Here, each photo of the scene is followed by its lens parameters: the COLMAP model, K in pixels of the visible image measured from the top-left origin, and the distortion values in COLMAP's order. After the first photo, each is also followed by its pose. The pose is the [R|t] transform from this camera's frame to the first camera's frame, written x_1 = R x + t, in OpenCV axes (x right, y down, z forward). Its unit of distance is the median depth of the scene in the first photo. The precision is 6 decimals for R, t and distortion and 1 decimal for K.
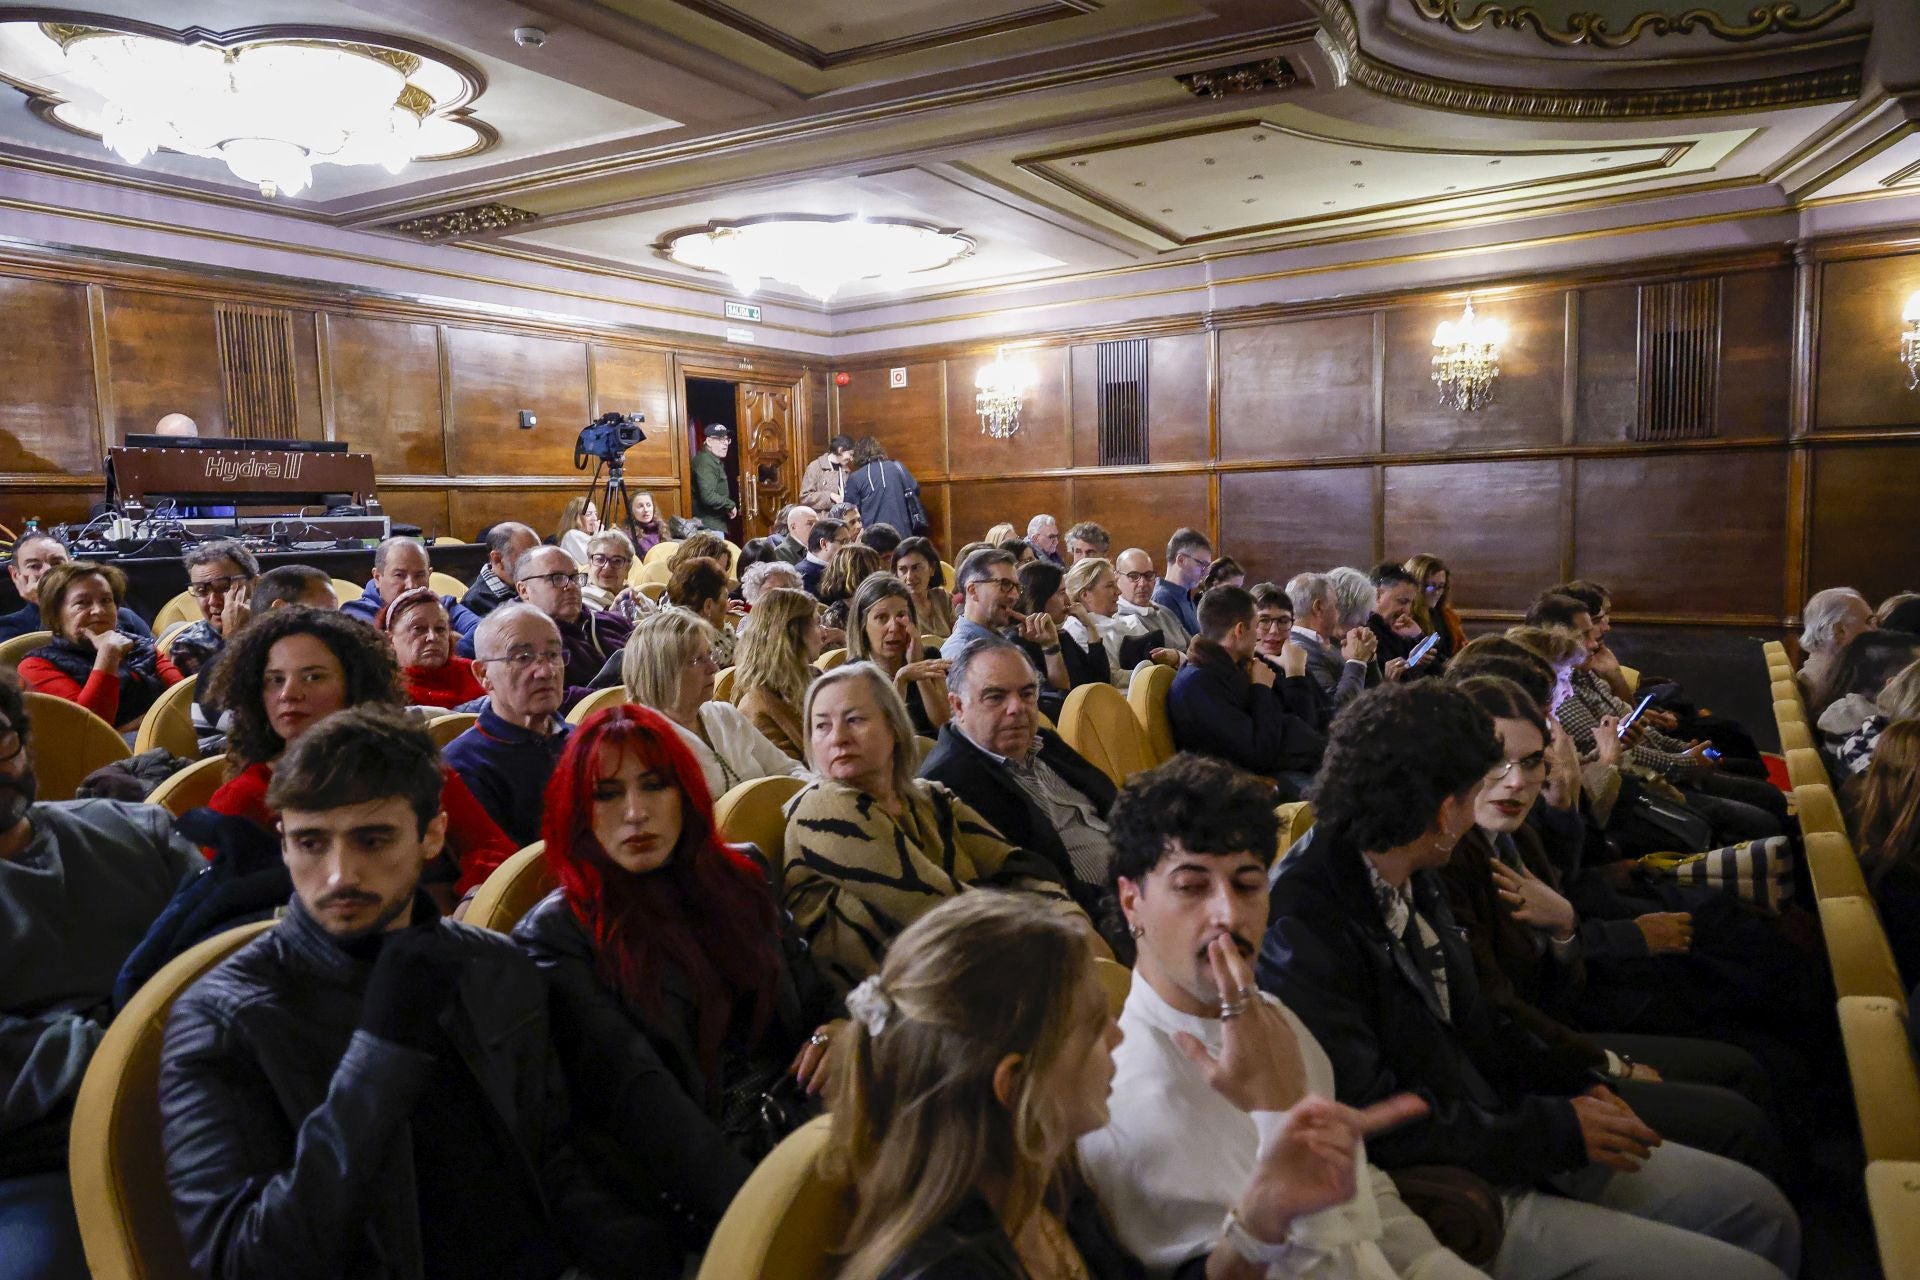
lens RADIAL K [[1201.7, 0, 960.0], [0, 1201.7, 640.0], [0, 0, 1]] dist [-0.003097, -0.000072]
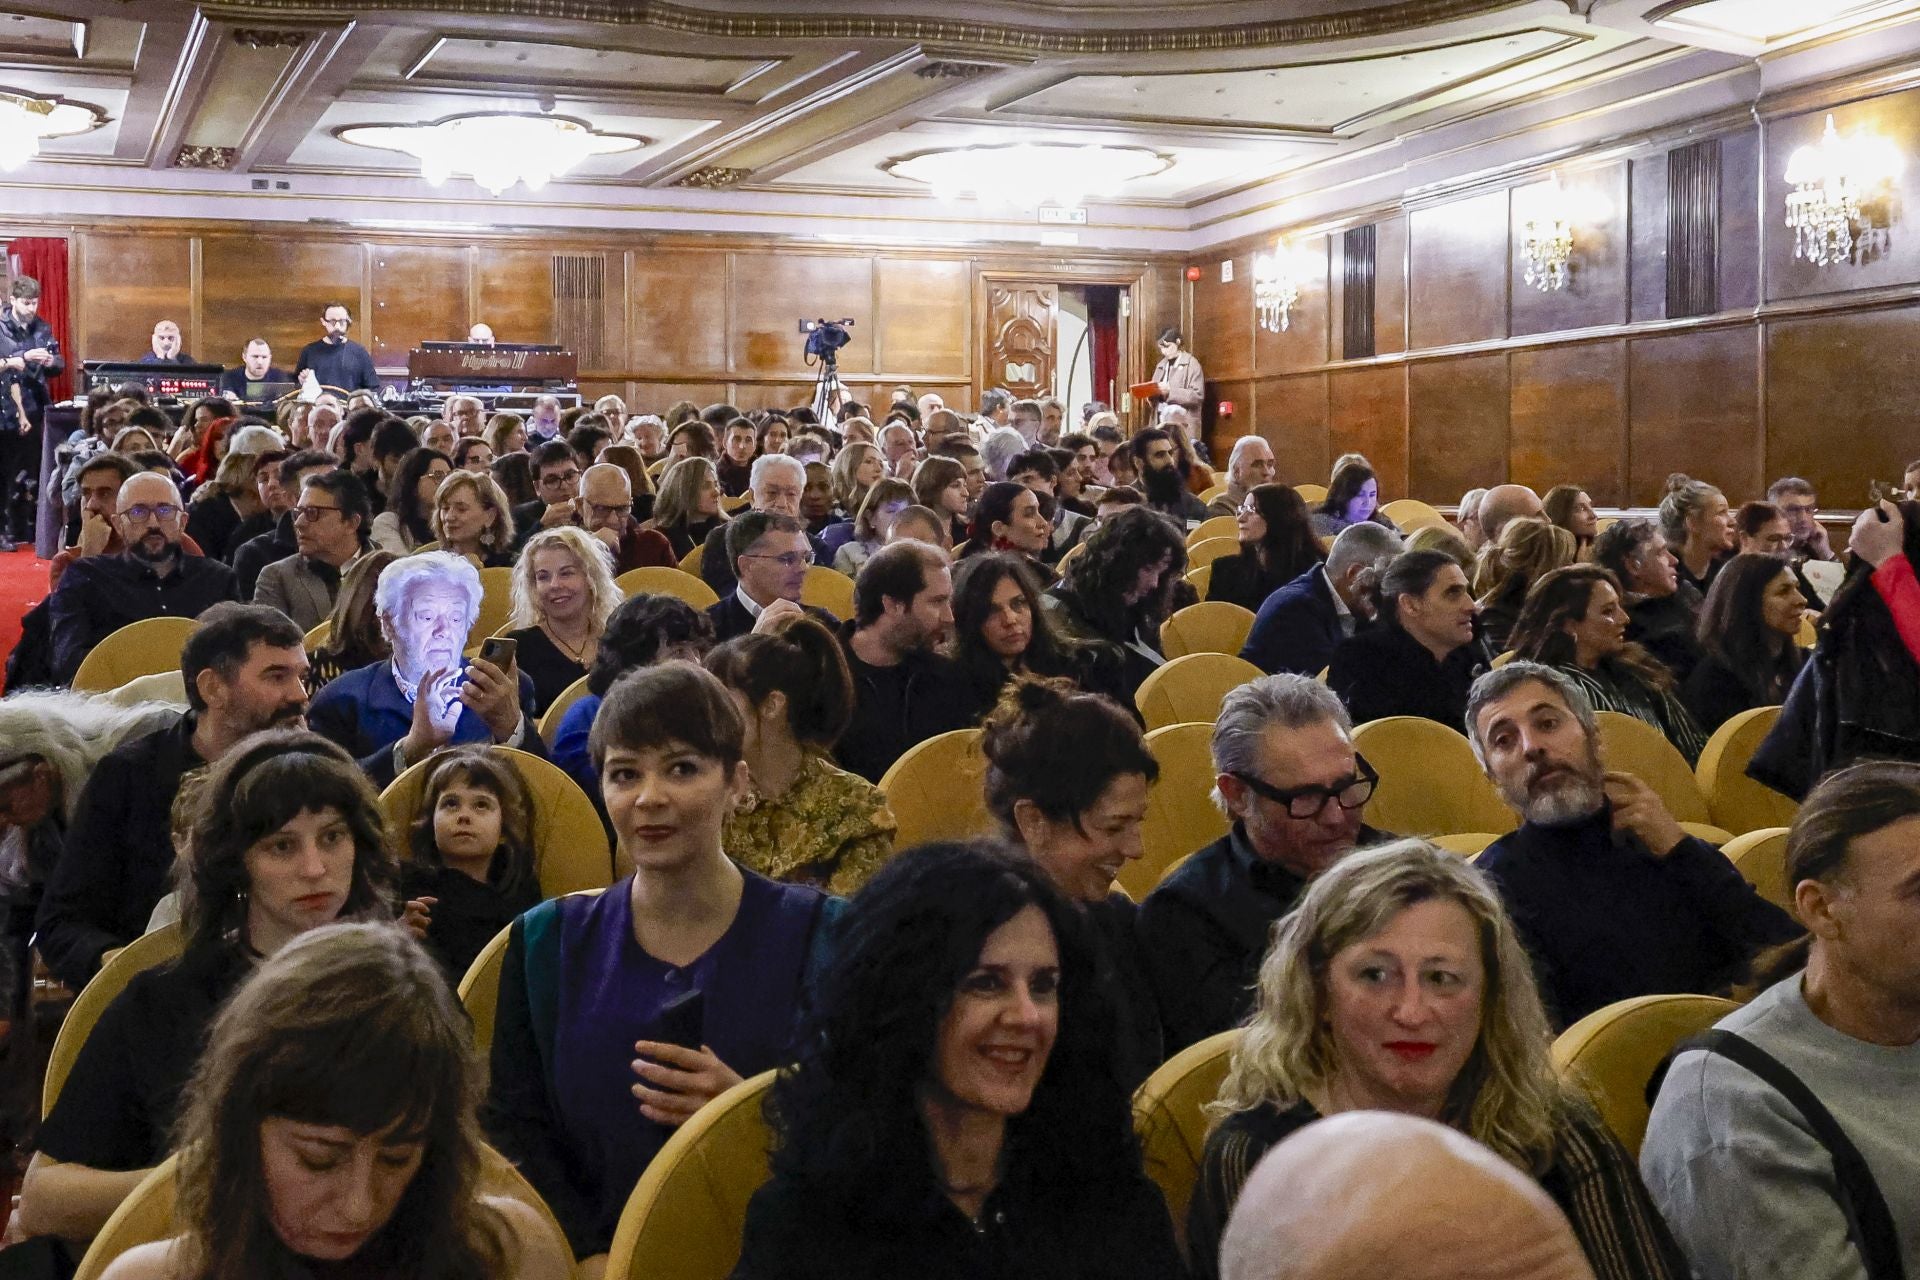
lens RADIAL K [[1799.4, 0, 965.8], [0, 1799.4, 567.8], [0, 0, 1]] dist [0.001452, 0.000819]
pose [[0.815412, 0.053330, -0.576419, 0.870838], [-0.078176, 0.996770, -0.018367, 0.082199], [0.573578, 0.060039, 0.816948, -0.380549]]
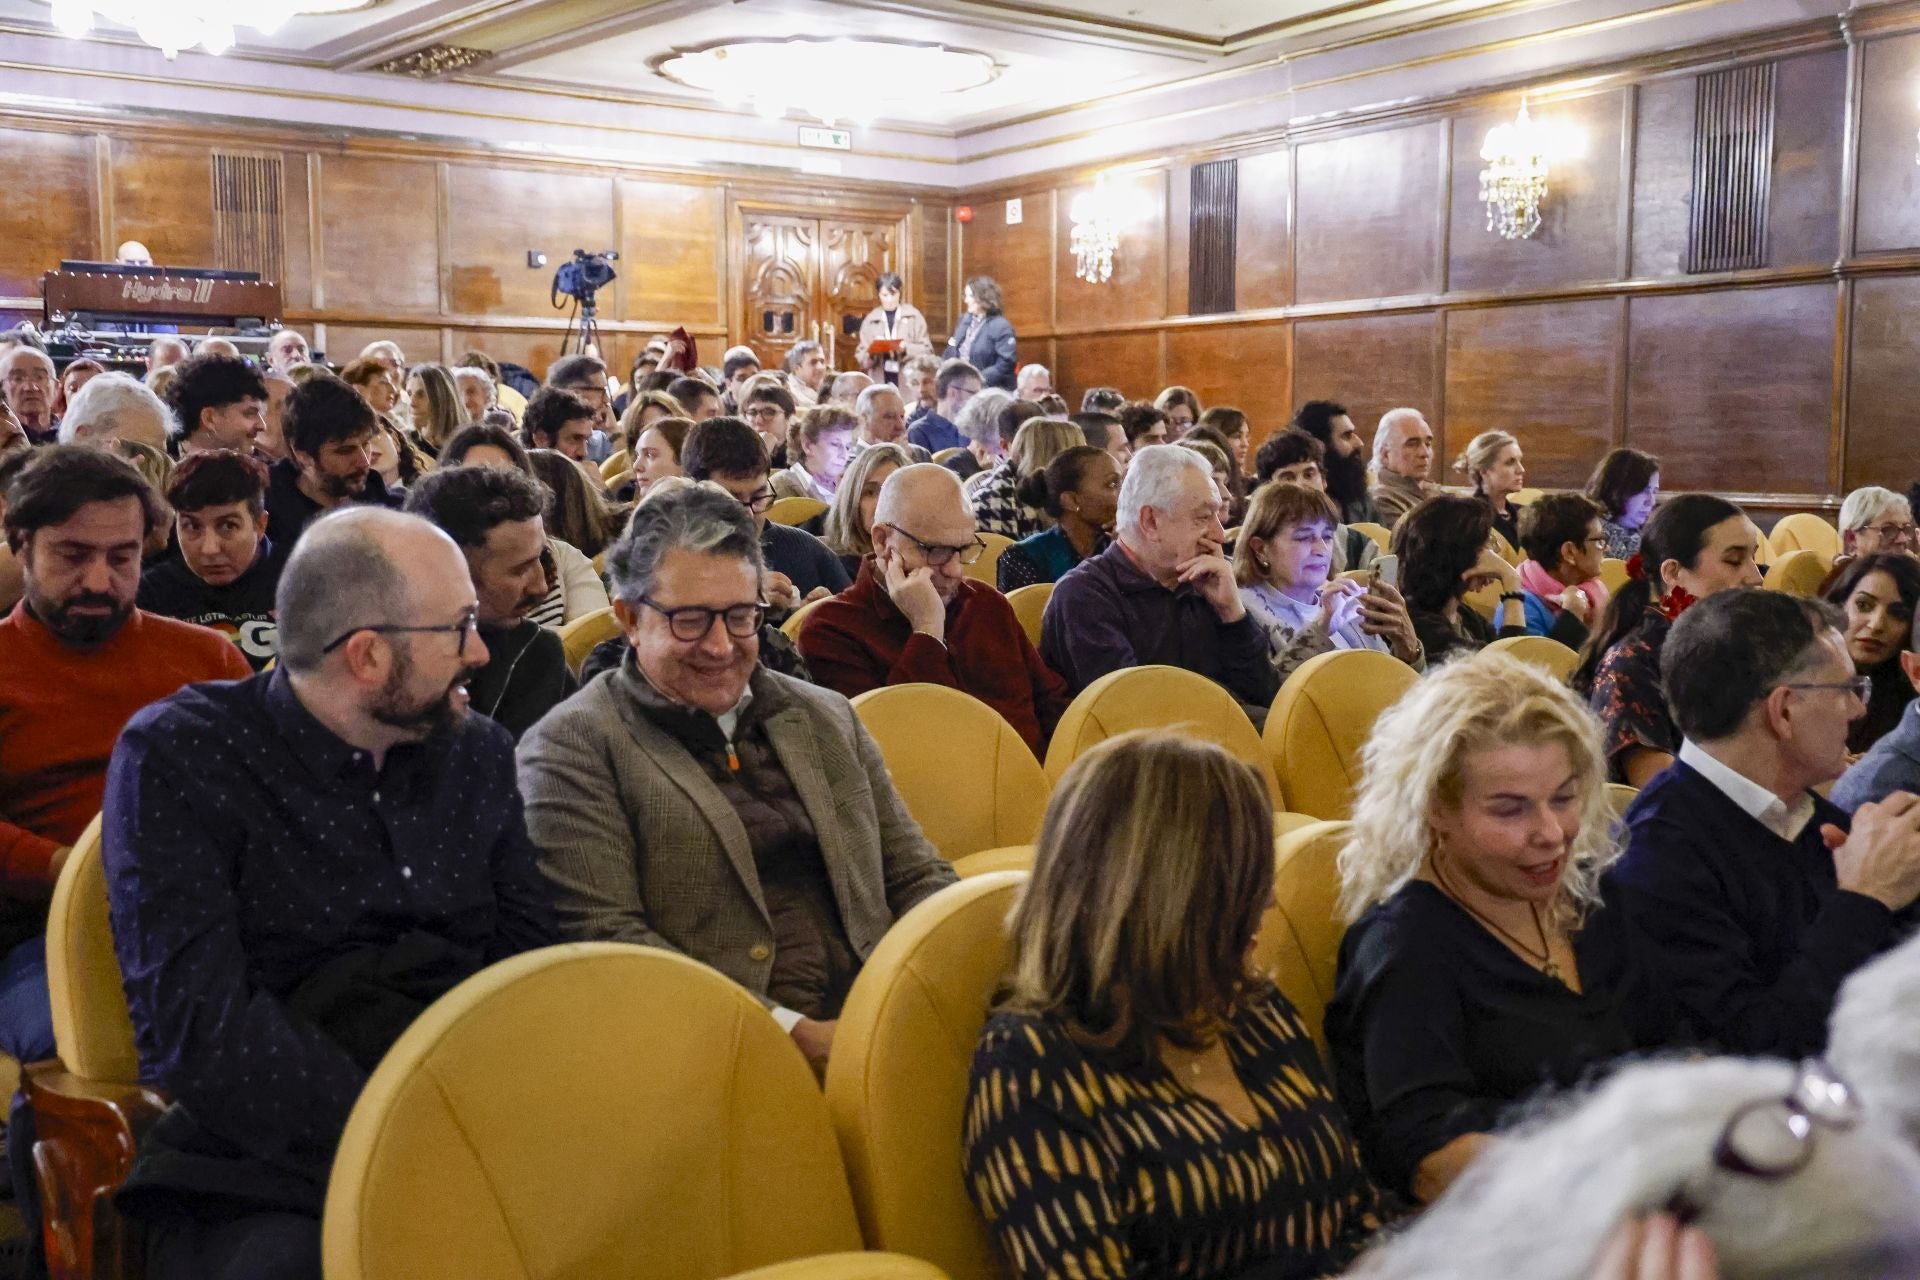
lens RADIAL K [[1763.6, 0, 960.0], [0, 1763.6, 640.0], [0, 0, 1]] dist [0.008037, 0.008850]
pose [[0.940066, 0.066634, -0.334420, 0.487695], [-0.060699, 0.997758, 0.028178, 0.066001], [0.335548, -0.006190, 0.942003, -0.241126]]
